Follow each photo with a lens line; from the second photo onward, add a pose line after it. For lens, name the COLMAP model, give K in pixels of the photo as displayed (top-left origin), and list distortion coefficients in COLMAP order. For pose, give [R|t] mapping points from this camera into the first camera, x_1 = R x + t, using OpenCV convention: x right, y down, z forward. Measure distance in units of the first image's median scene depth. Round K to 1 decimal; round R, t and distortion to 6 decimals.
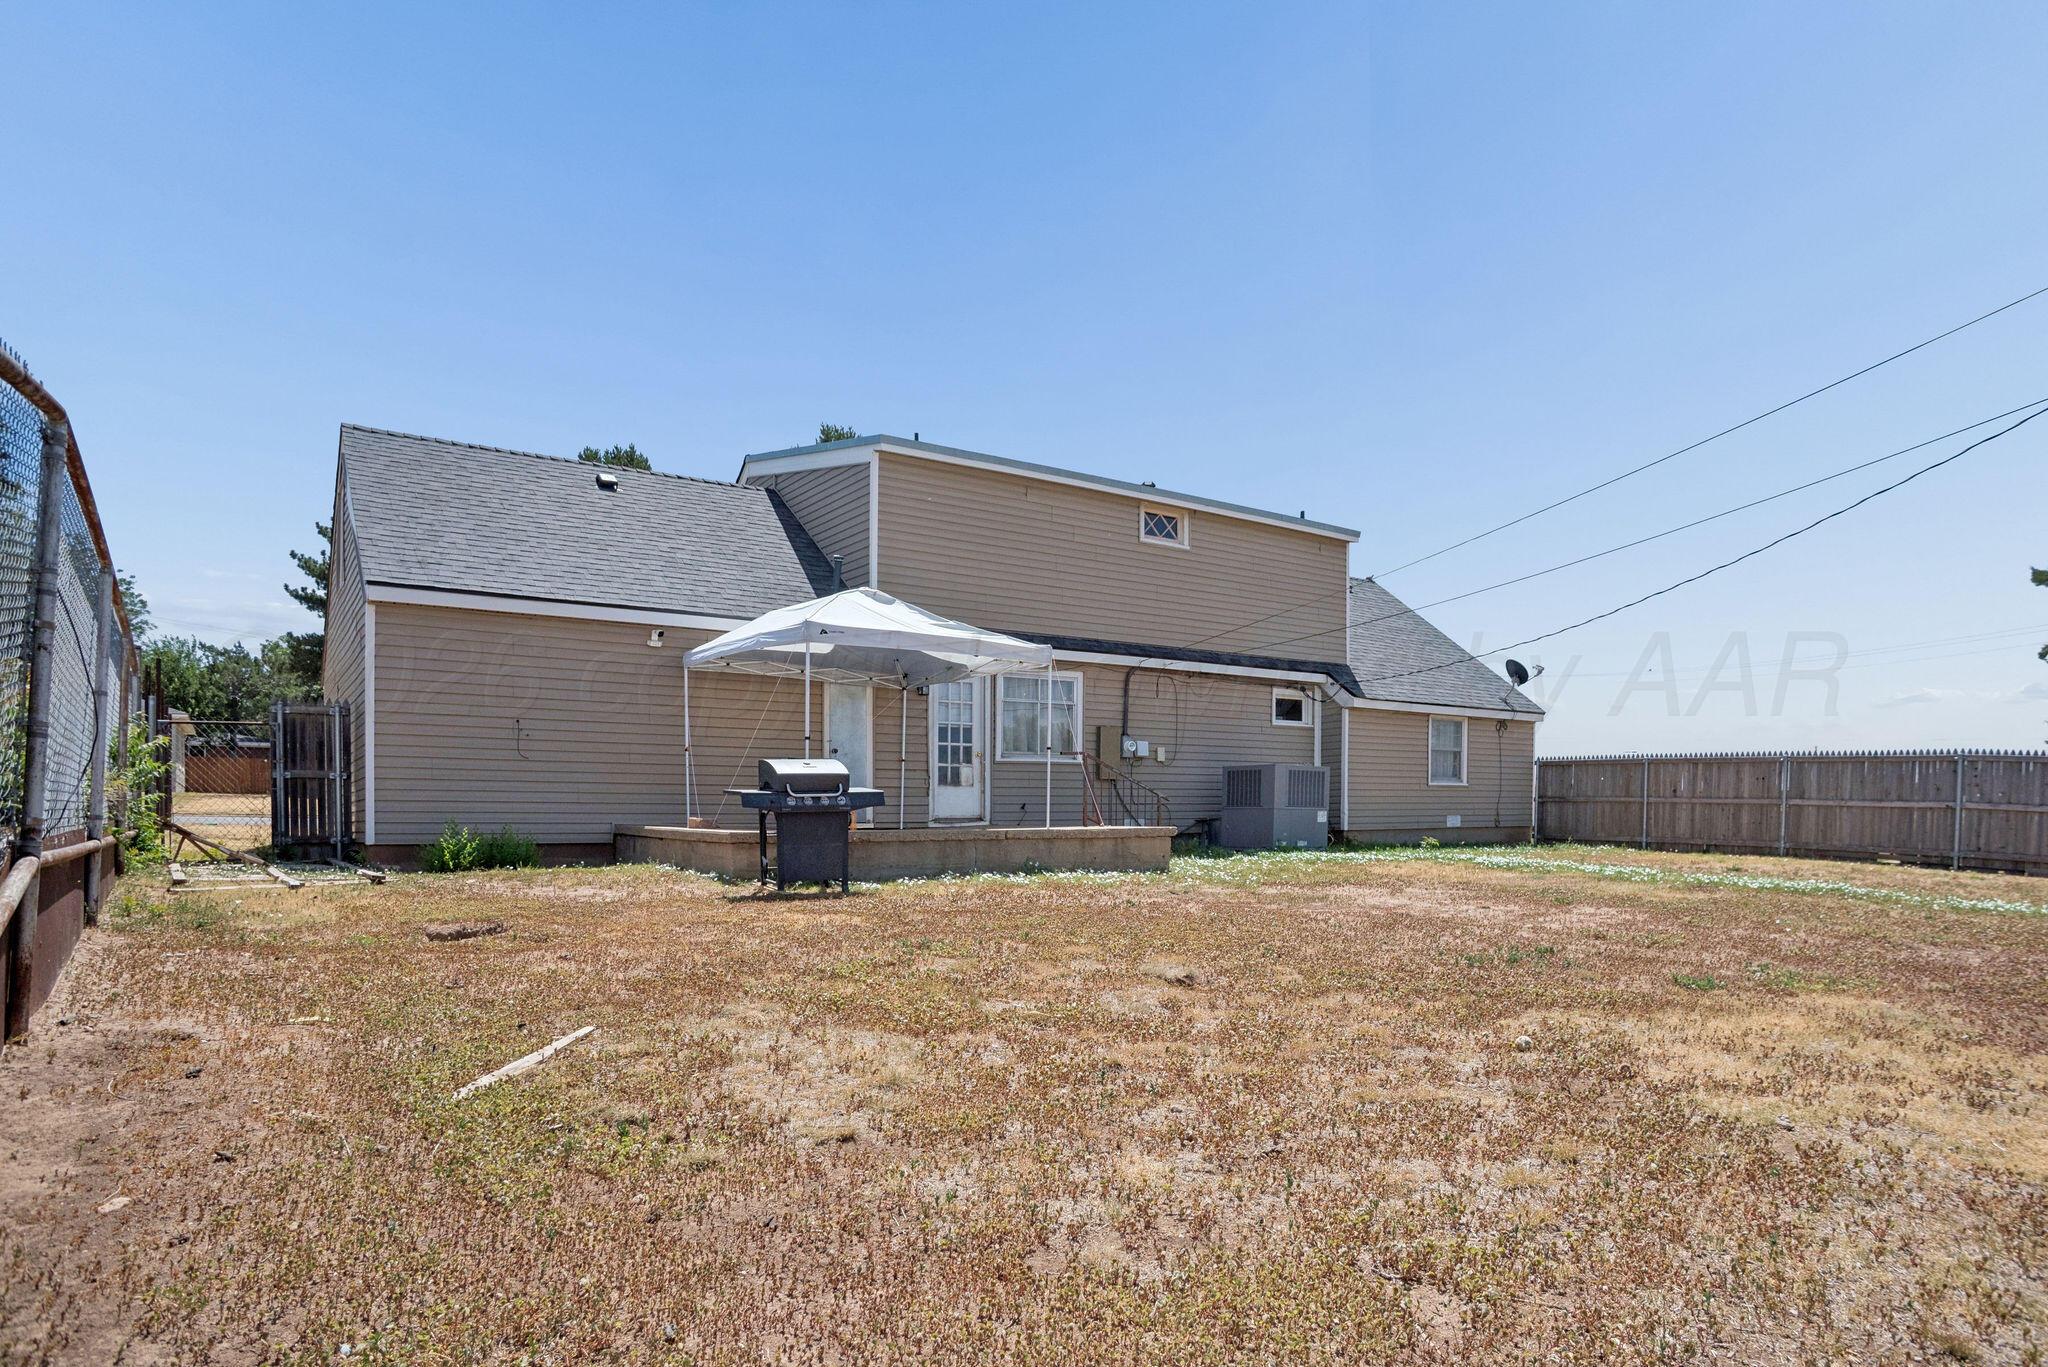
lens RADIAL K [[1110.5, 0, 1053.6], [0, 1110.5, 655.4], [0, 0, 1]] dist [-0.102626, 0.057851]
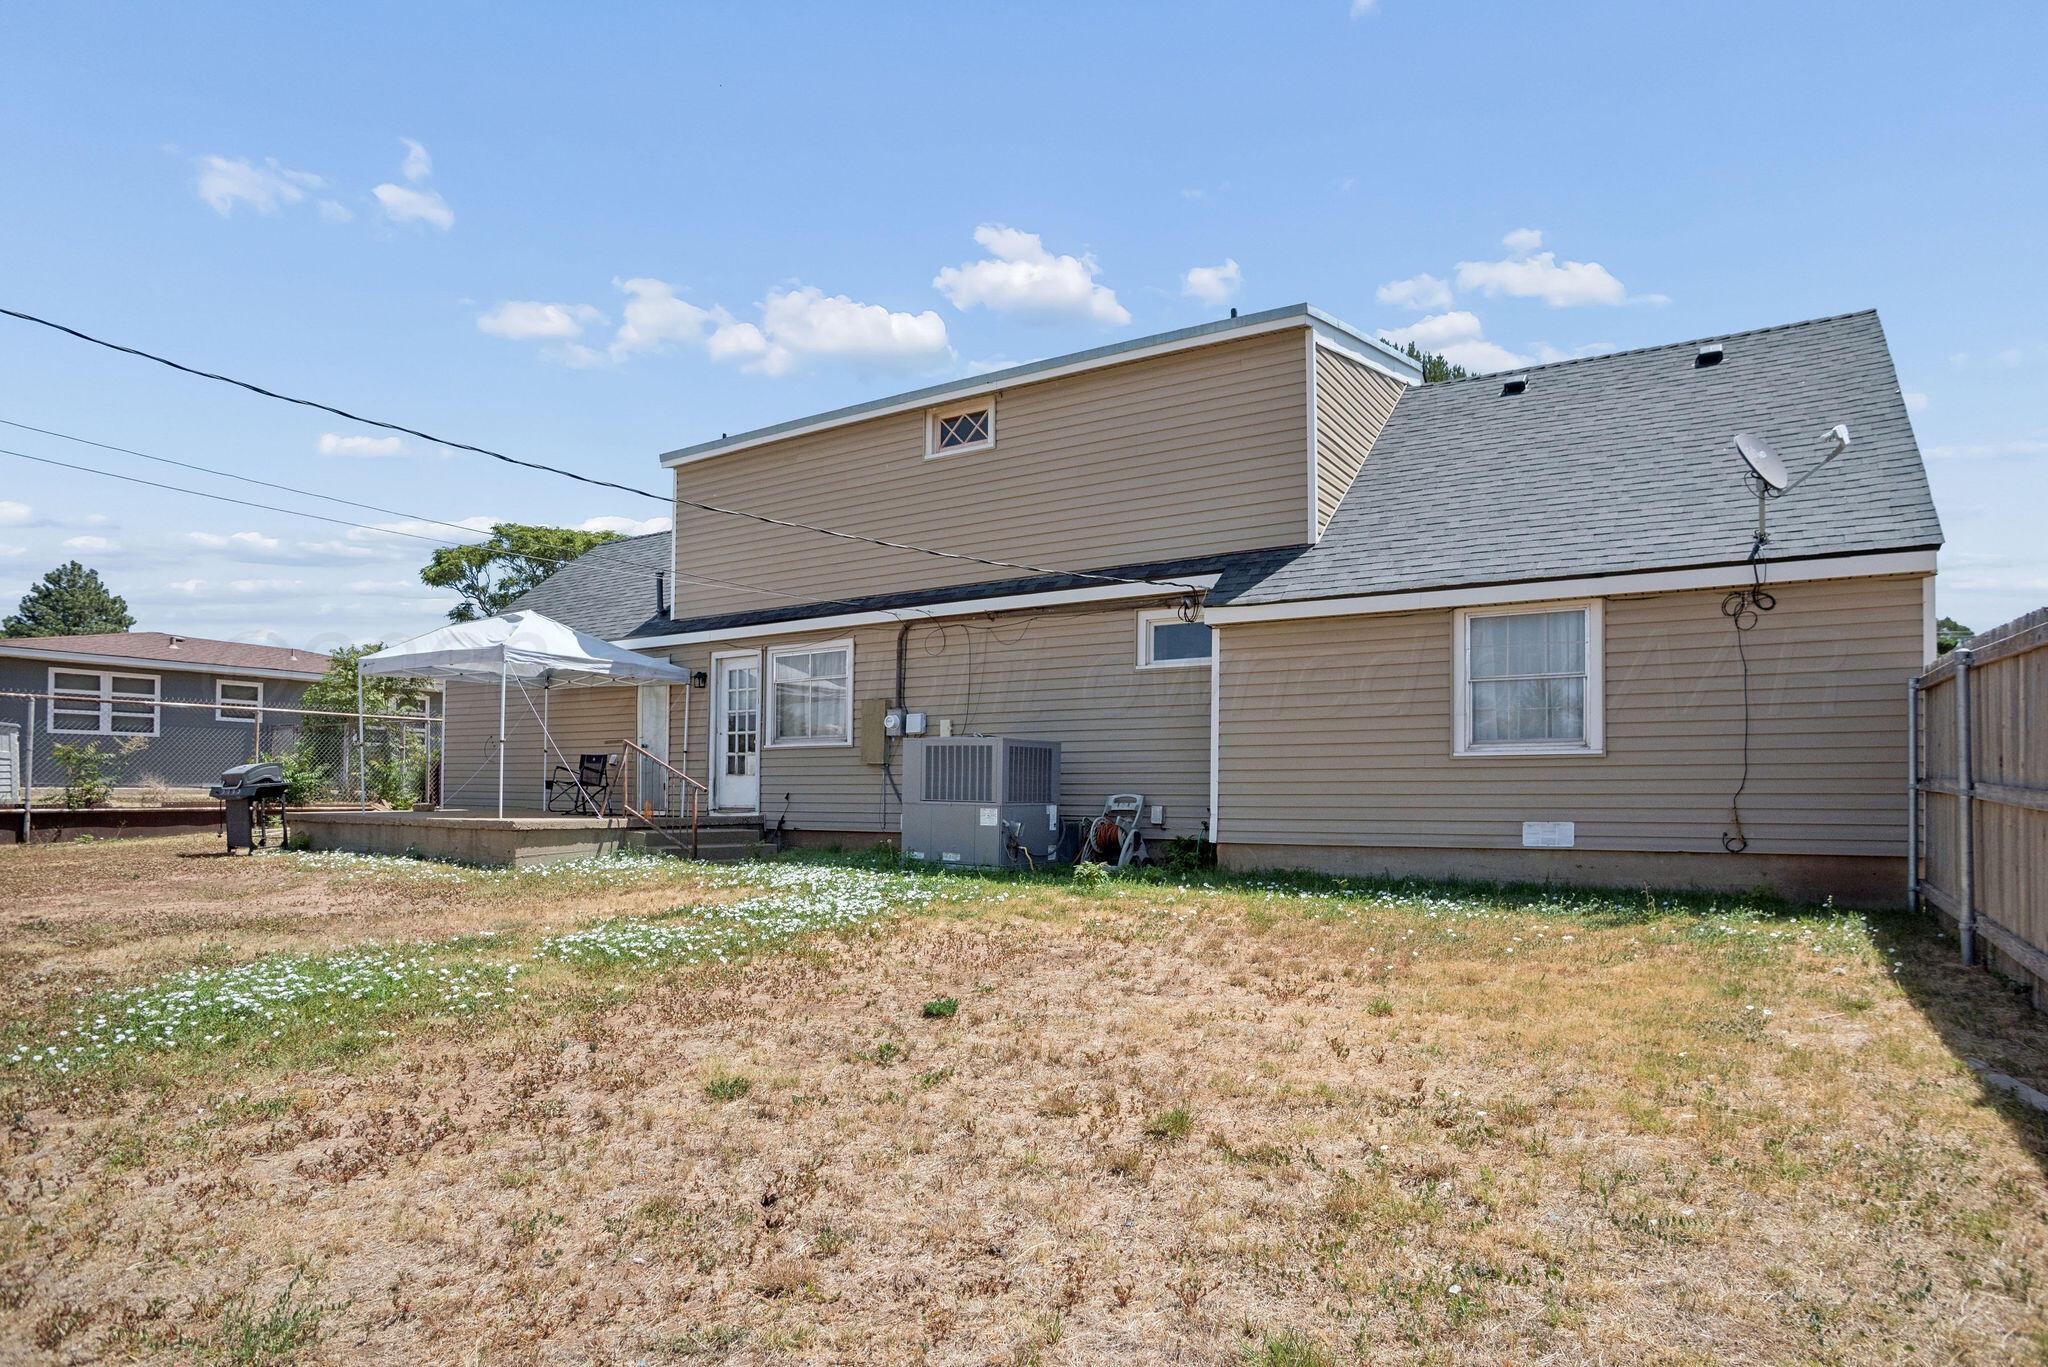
lens RADIAL K [[1110.5, 0, 1053.6], [0, 1110.5, 655.4], [0, 0, 1]] dist [-0.102626, 0.057851]
pose [[0.420726, -0.111458, -0.900315, 0.852133], [0.122813, 0.990285, -0.065205, 0.102062], [0.898836, -0.083137, 0.430327, 0.775001]]
